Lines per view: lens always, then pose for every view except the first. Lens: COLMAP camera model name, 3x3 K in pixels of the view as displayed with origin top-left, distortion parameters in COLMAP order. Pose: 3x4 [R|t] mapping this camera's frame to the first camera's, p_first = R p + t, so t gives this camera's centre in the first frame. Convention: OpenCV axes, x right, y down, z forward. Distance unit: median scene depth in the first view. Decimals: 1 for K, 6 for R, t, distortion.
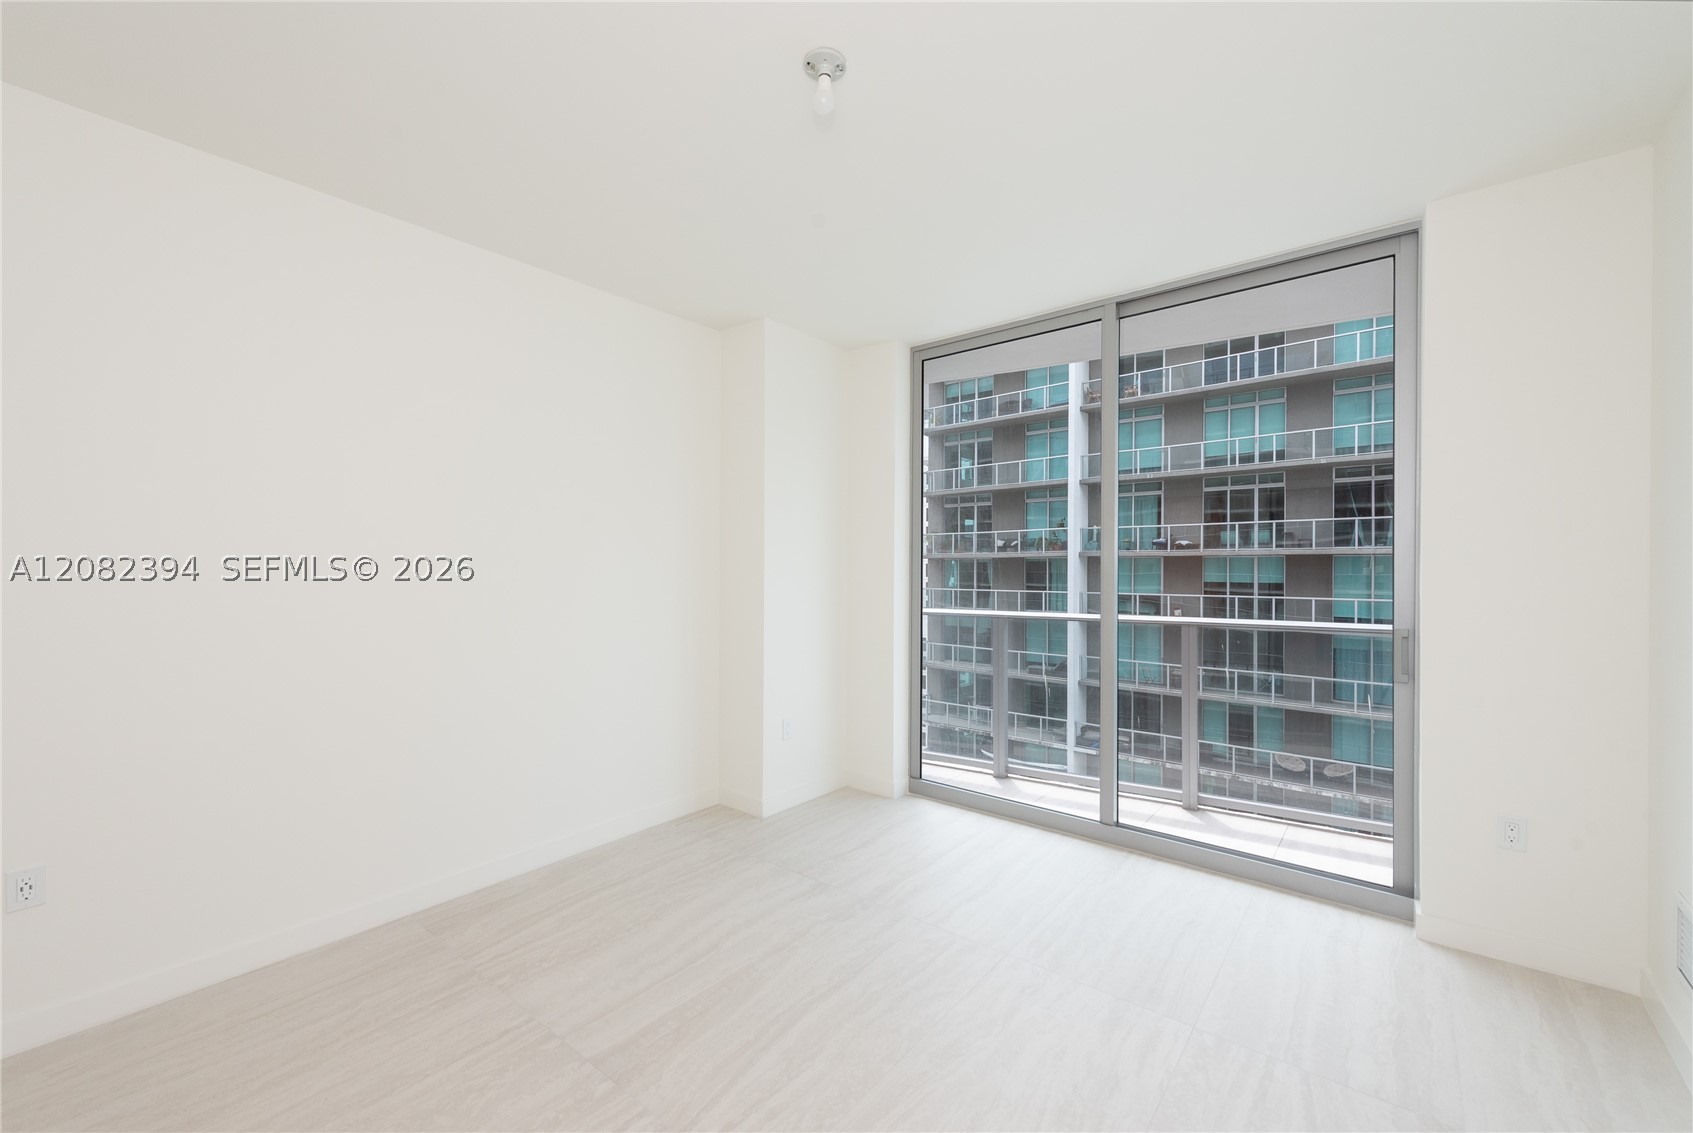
lens RADIAL K [[694.7, 0, 833.4], [0, 694.7, 571.3], [0, 0, 1]] dist [0.000126, -0.000082]
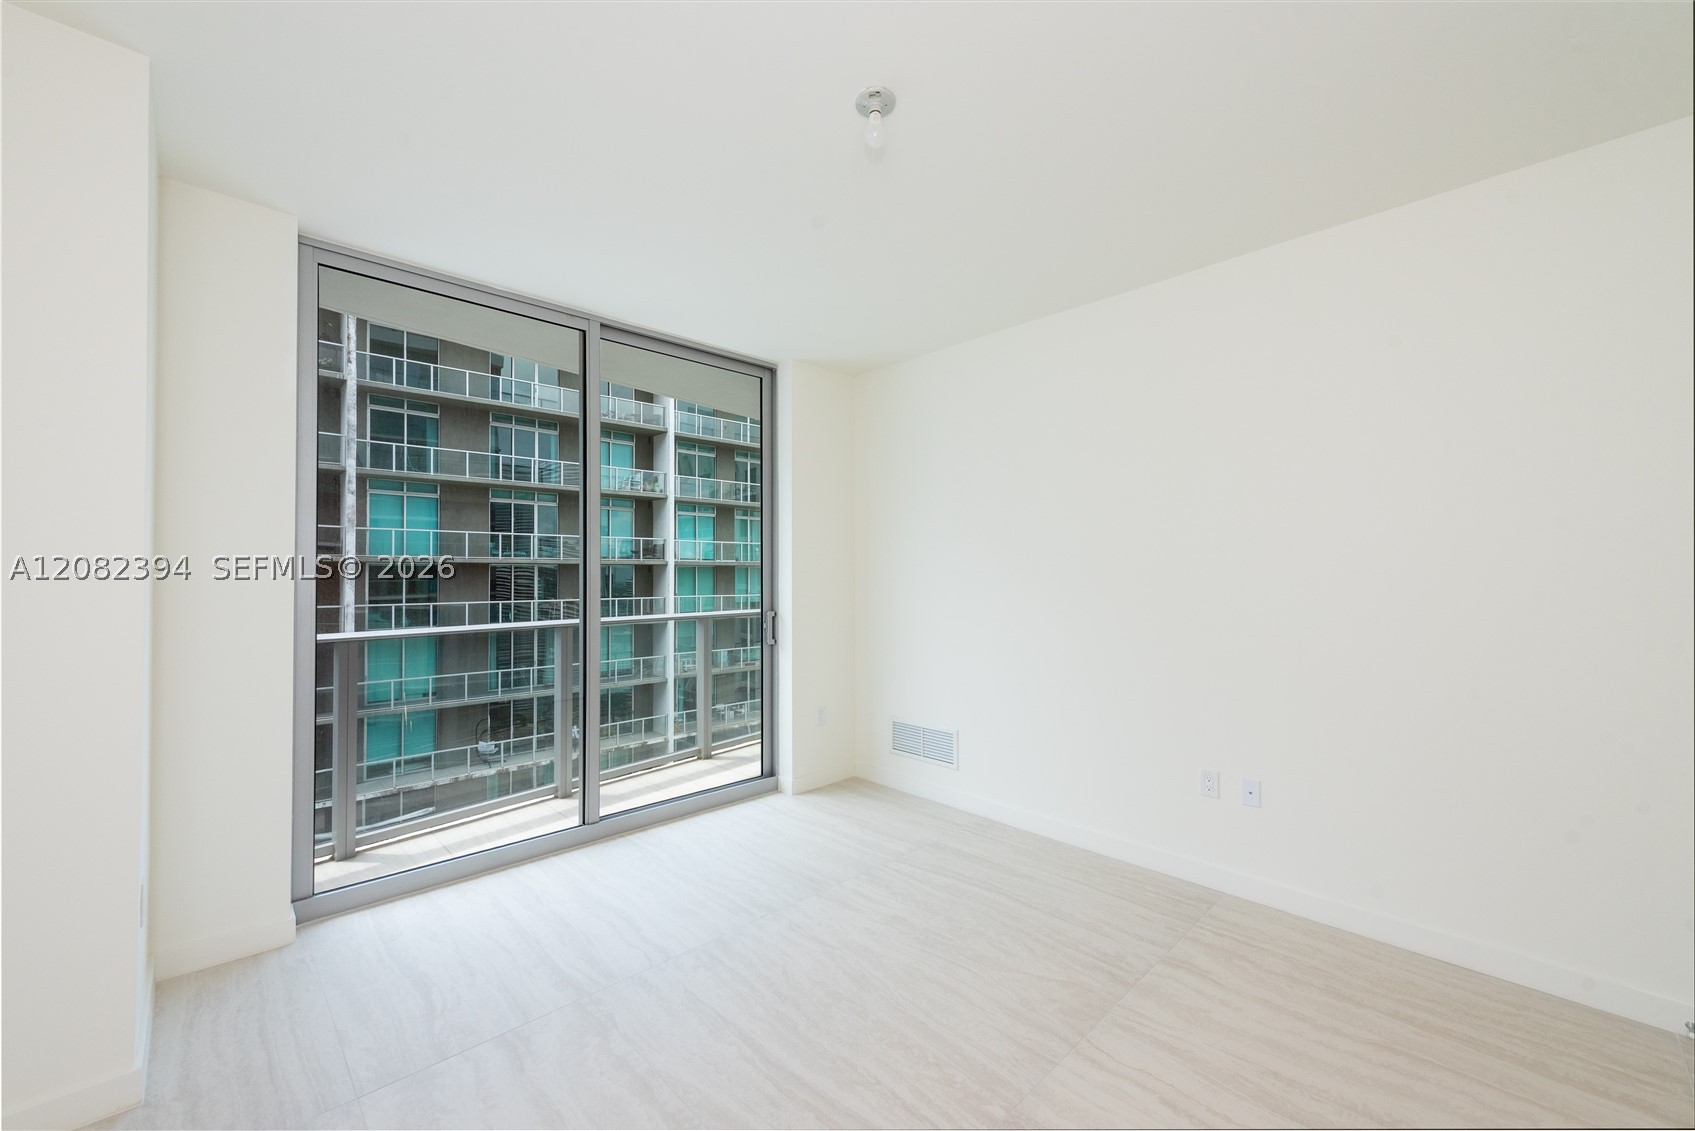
lens RADIAL K [[658.4, 0, 875.1], [0, 658.4, 567.9], [0, 0, 1]] dist [-0.000182, -0.000079]
pose [[0.078208, 0.010577, 0.996881, -0.547895], [0.008825, 0.999897, -0.011302, 0.000373], [-0.996898, 0.009681, 0.078107, 0.499174]]
